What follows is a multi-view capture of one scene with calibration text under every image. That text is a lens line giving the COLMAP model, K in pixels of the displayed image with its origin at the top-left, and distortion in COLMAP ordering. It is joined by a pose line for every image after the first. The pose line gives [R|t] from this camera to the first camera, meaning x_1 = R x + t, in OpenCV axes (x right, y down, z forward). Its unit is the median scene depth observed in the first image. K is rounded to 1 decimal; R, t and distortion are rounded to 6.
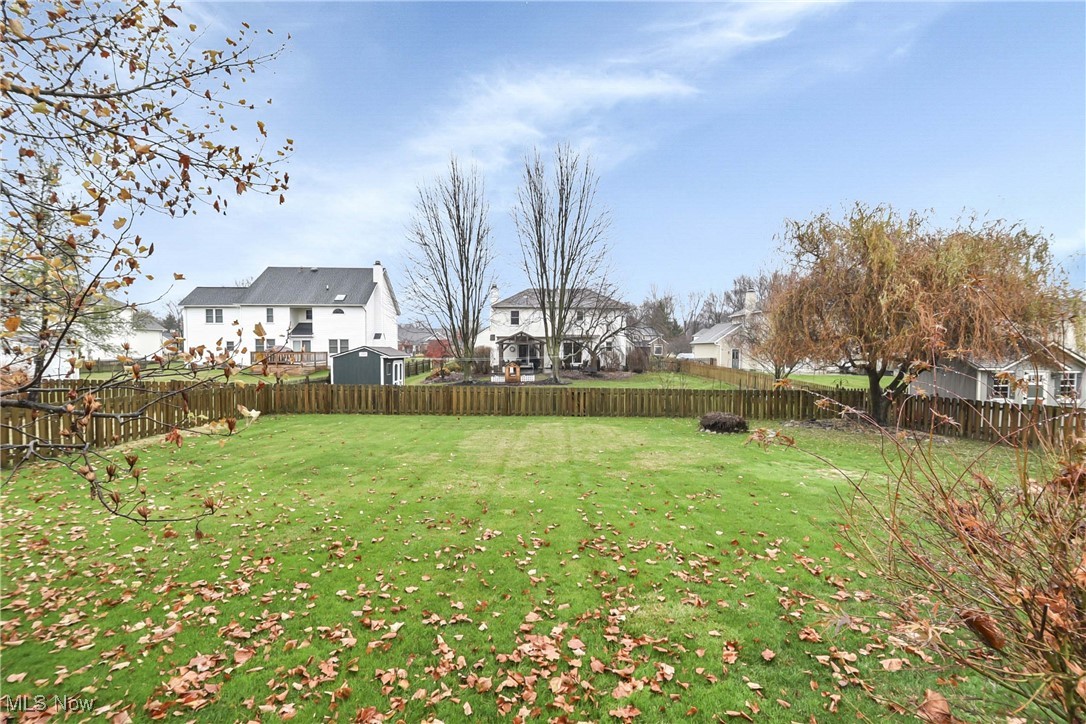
lens RADIAL K [[474.6, 0, 549.7], [0, 474.6, 368.8], [0, 0, 1]] dist [-0.011885, -0.000582]
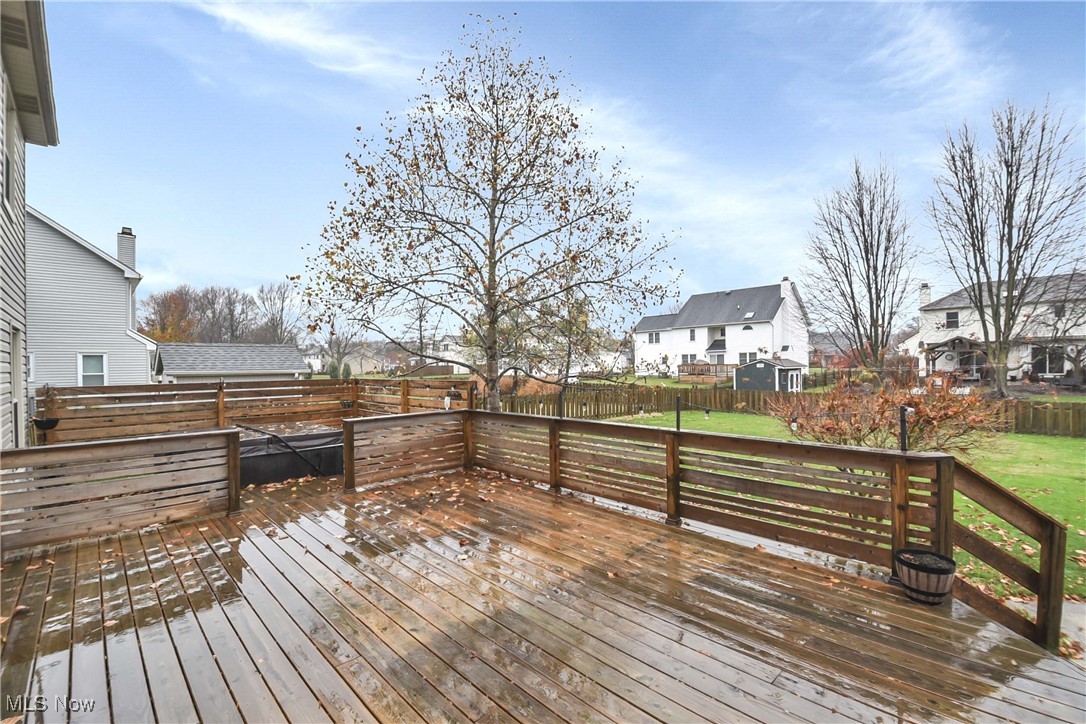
lens RADIAL K [[474.6, 0, 549.7], [0, 474.6, 368.8], [0, 0, 1]] dist [-0.011885, -0.000582]
pose [[0.669744, -0.010752, -0.742514, 0.082449], [-0.008801, 0.999710, -0.022414, 0.005483], [0.742540, 0.021546, 0.669455, -0.109987]]
